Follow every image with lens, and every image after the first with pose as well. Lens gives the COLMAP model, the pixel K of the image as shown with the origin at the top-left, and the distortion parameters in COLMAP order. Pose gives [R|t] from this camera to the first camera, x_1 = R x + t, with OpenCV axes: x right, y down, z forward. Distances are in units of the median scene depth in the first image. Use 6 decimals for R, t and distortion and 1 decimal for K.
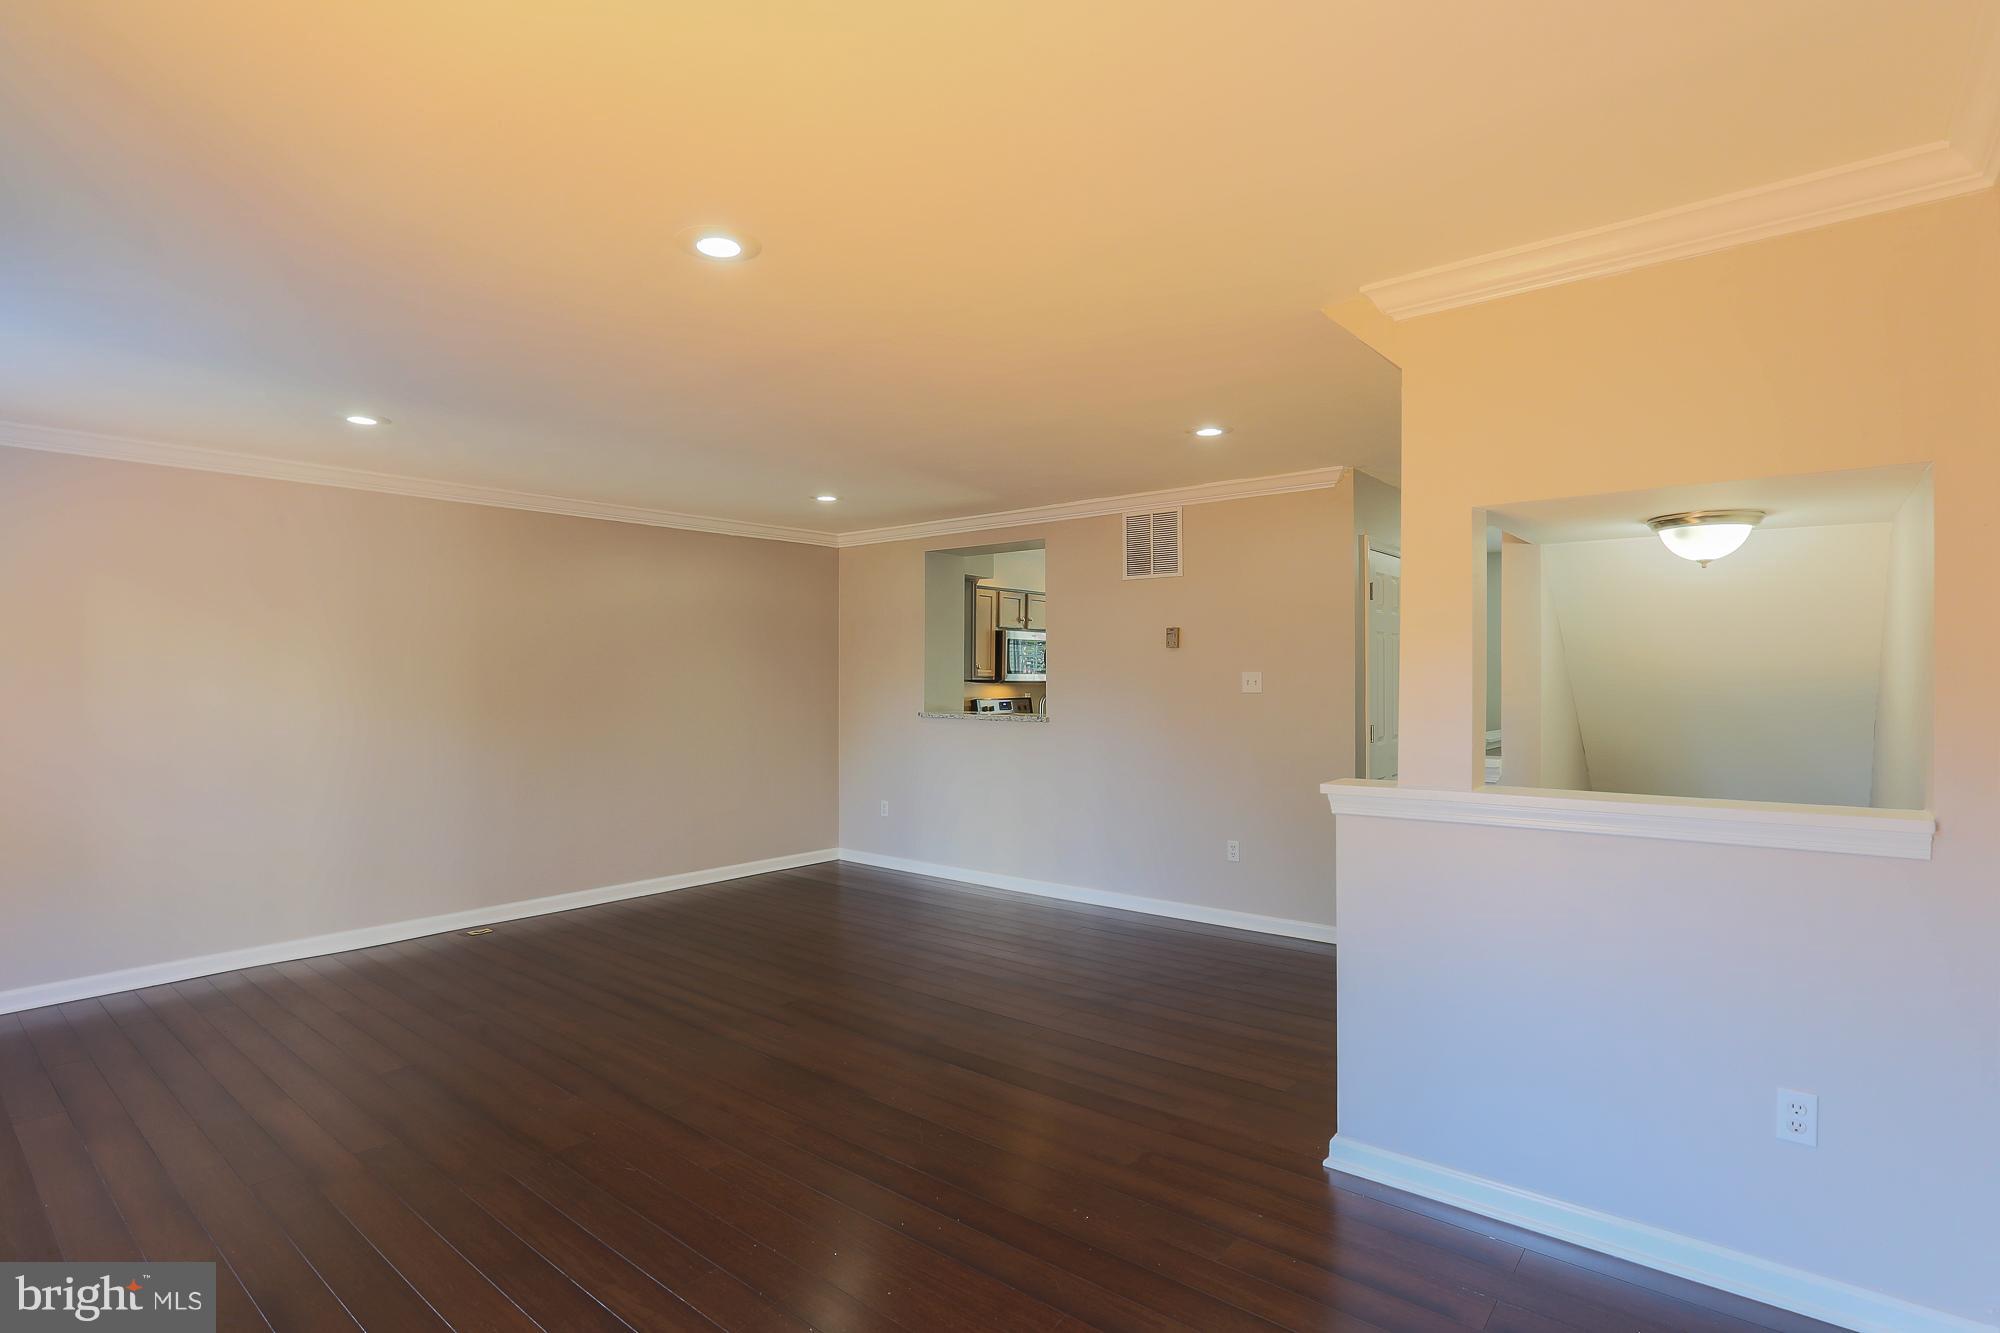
lens RADIAL K [[996.0, 0, 1010.6], [0, 996.0, 660.8], [0, 0, 1]] dist [-0.062173, 0.033184]
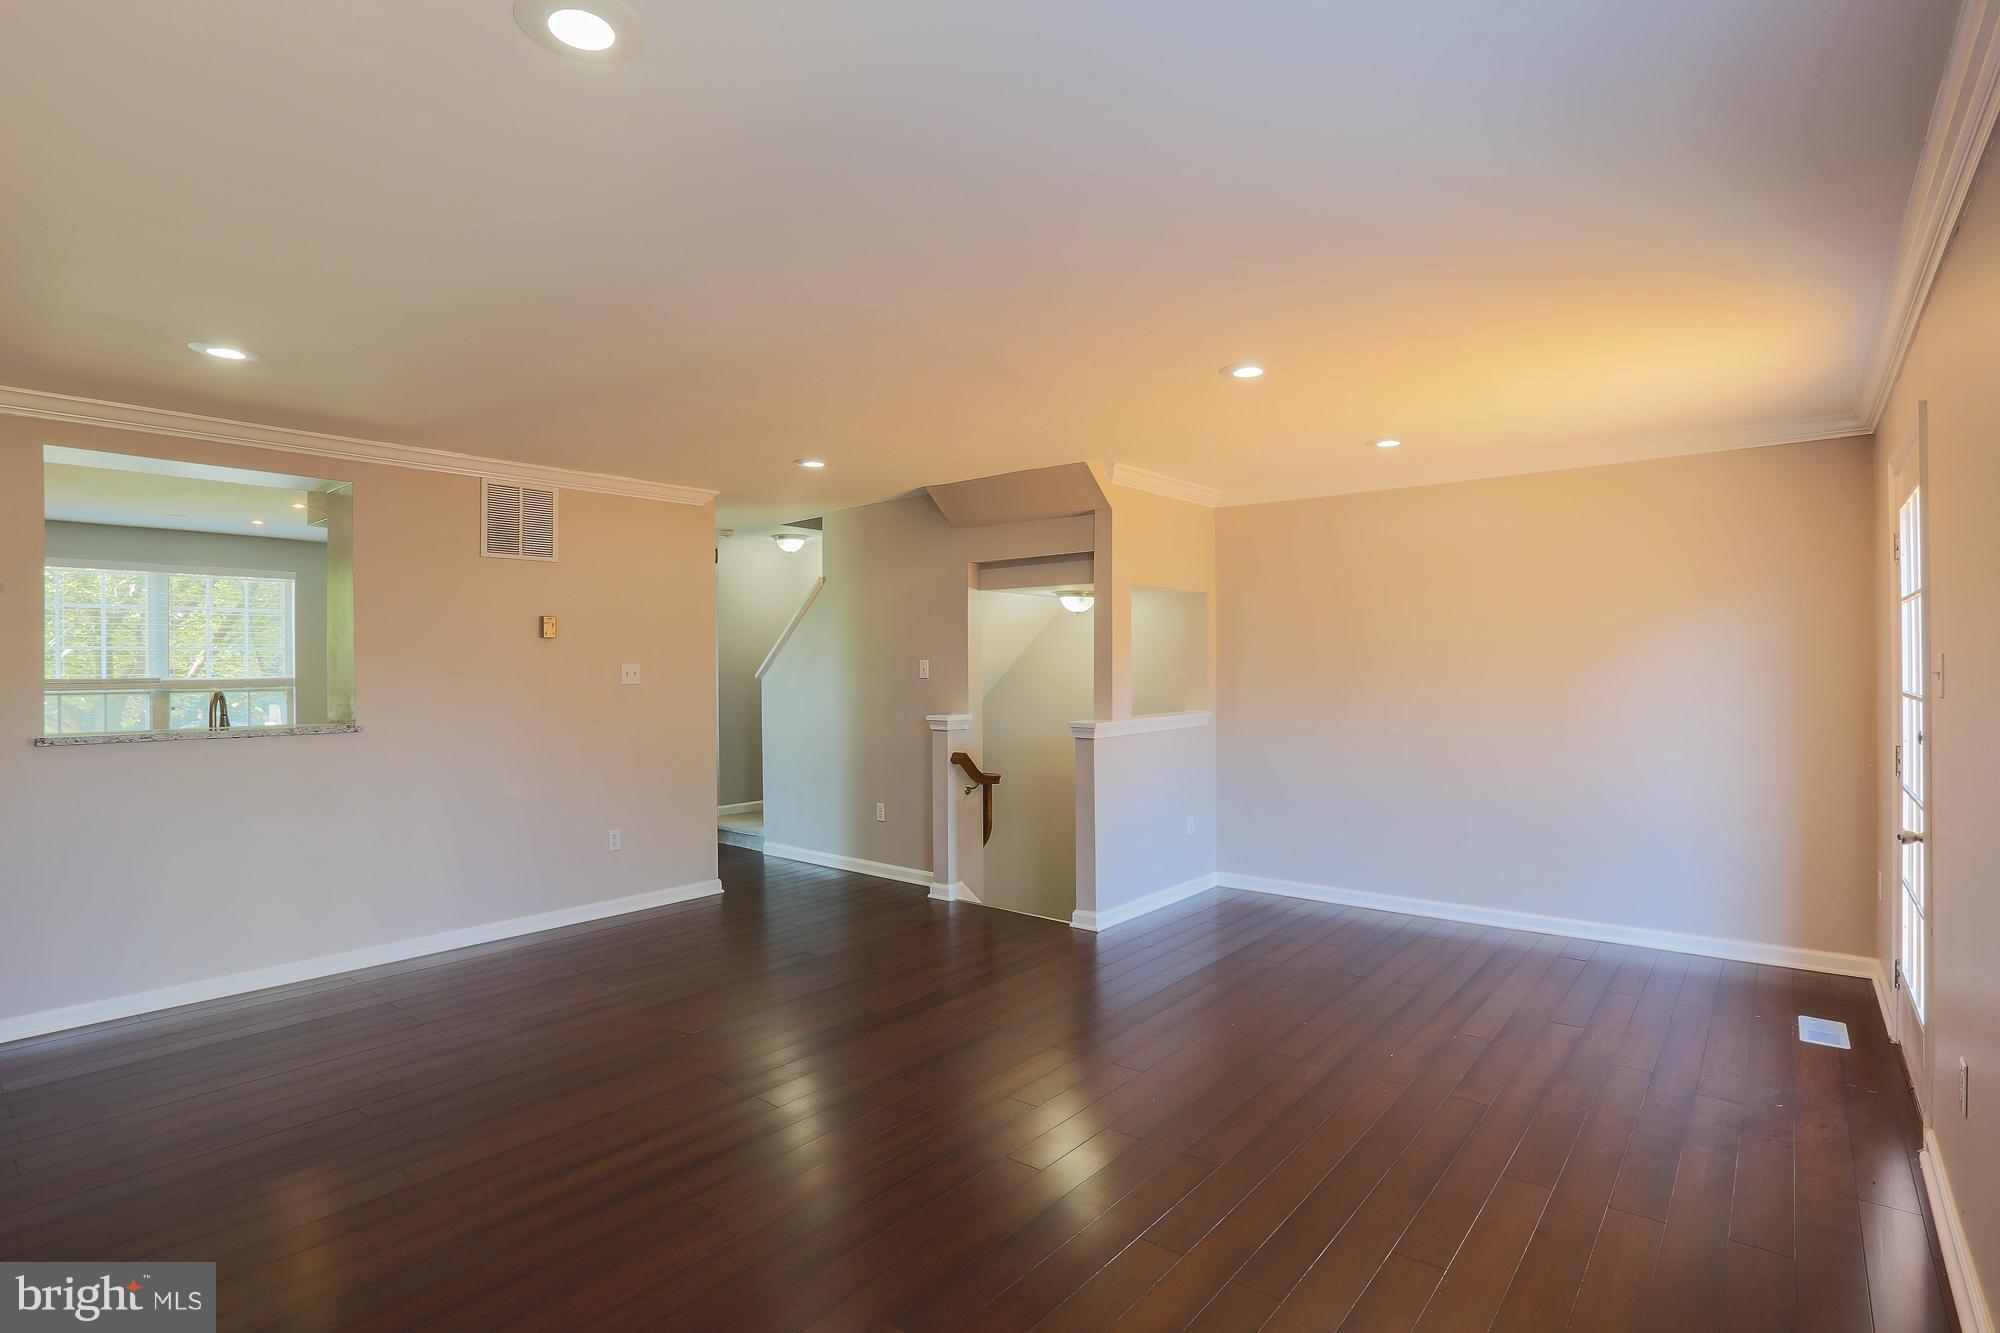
lens RADIAL K [[996.0, 0, 1010.6], [0, 996.0, 660.8], [0, 0, 1]] dist [-0.062173, 0.033184]
pose [[0.015452, 0.002403, 0.999878, -0.748213], [-0.005689, 0.999981, -0.002315, 0.007645], [-0.999864, -0.005653, 0.015466, 0.556604]]
